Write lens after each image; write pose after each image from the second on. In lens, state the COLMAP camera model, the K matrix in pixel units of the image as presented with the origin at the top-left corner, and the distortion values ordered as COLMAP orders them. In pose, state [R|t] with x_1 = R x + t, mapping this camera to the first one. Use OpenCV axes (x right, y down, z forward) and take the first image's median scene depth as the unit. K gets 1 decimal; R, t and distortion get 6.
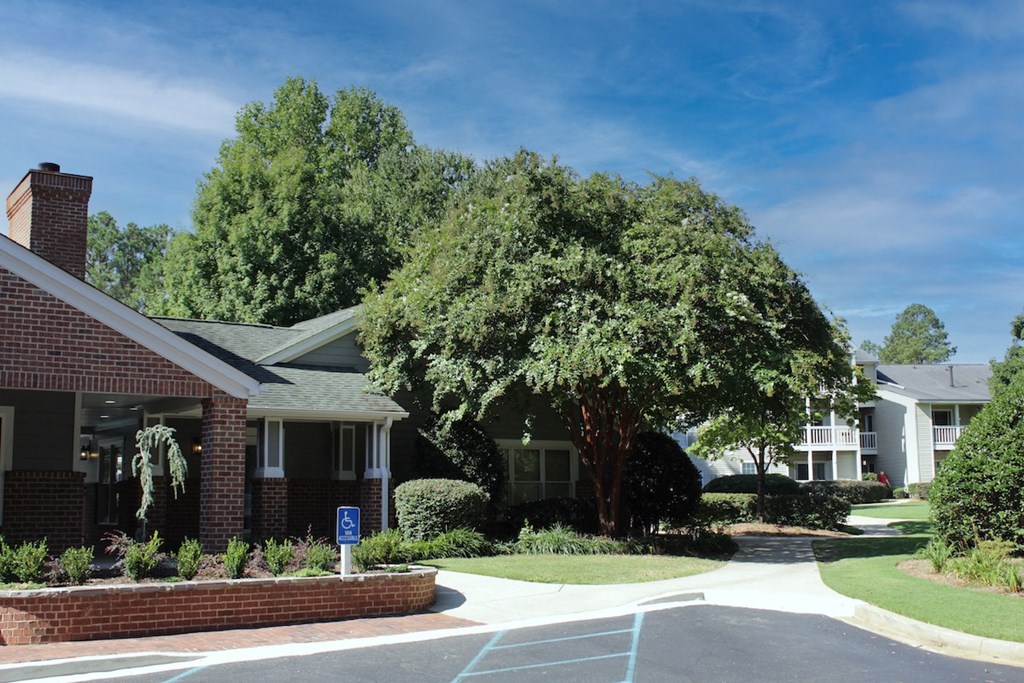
lens RADIAL K [[1057.1, 0, 512.0], [0, 1057.1, 341.5], [0, 0, 1]] dist [-0.250420, 0.550655]
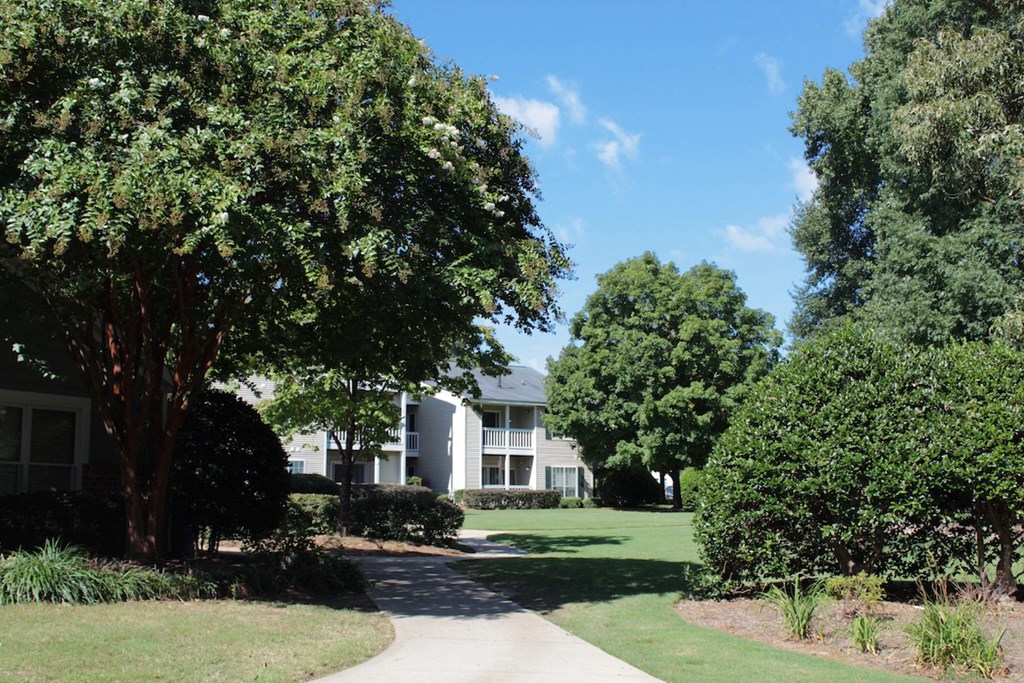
lens RADIAL K [[1138.7, 0, 512.0], [0, 1138.7, 341.5], [0, 0, 1]] dist [-0.024105, -0.056841]
pose [[0.905257, 0.067470, 0.419472, 0.009452], [-0.071015, 0.997449, -0.007179, 0.070862], [-0.418887, -0.023290, 0.907740, 0.445649]]
